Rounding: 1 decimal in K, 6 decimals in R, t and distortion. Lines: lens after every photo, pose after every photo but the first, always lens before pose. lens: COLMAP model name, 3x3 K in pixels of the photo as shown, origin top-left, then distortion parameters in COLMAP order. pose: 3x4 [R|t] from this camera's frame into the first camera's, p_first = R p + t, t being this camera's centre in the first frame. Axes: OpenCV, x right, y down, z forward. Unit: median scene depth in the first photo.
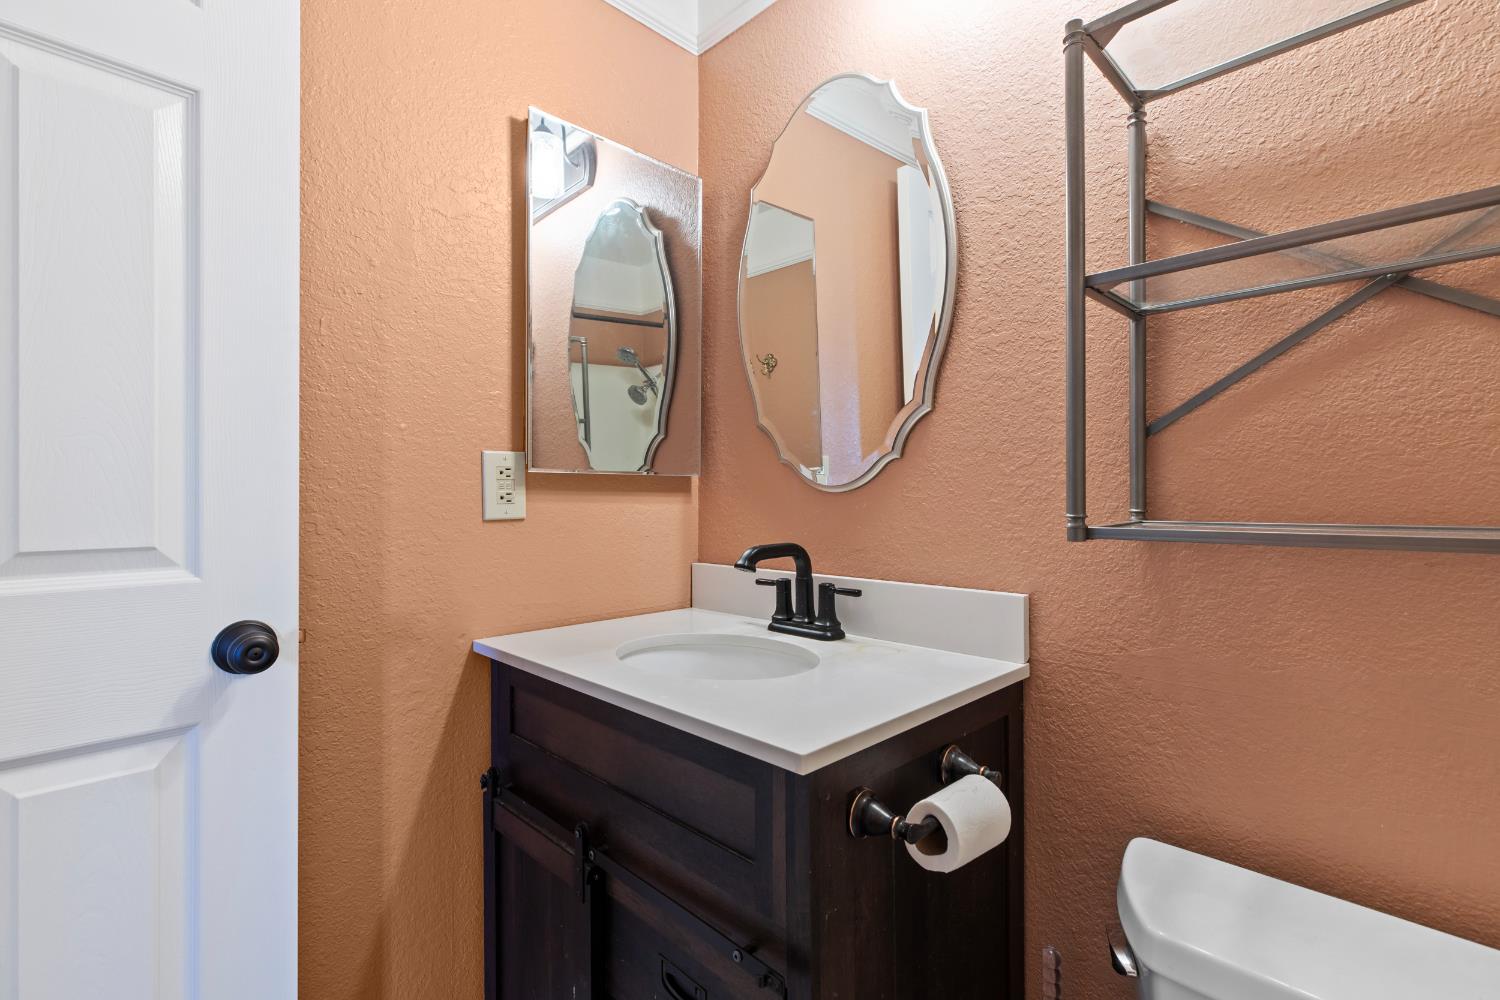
lens RADIAL K [[680.9, 0, 754.8], [0, 680.9, 496.6], [0, 0, 1]] dist [0.003014, 0.001012]
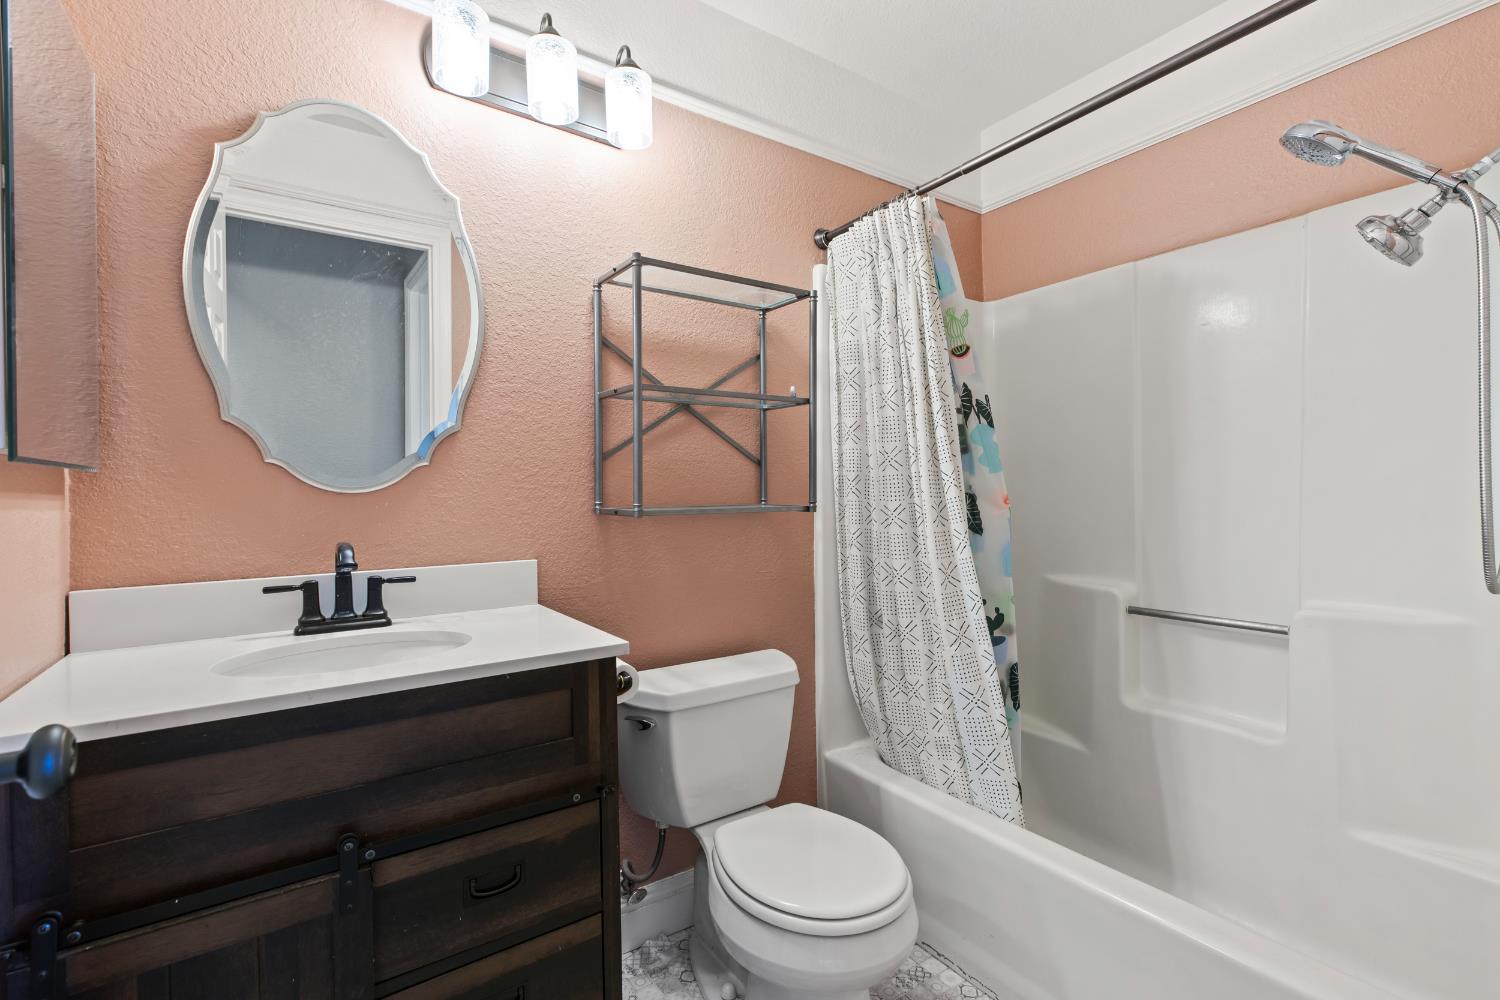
lens RADIAL K [[680.9, 0, 754.8], [0, 680.9, 496.6], [0, 0, 1]] dist [0.003014, 0.001012]
pose [[0.172595, -0.006900, 0.984969, -0.875700], [0.006421, 0.999962, 0.005880, -0.003423], [-0.984972, 0.005310, 0.172633, 0.207907]]
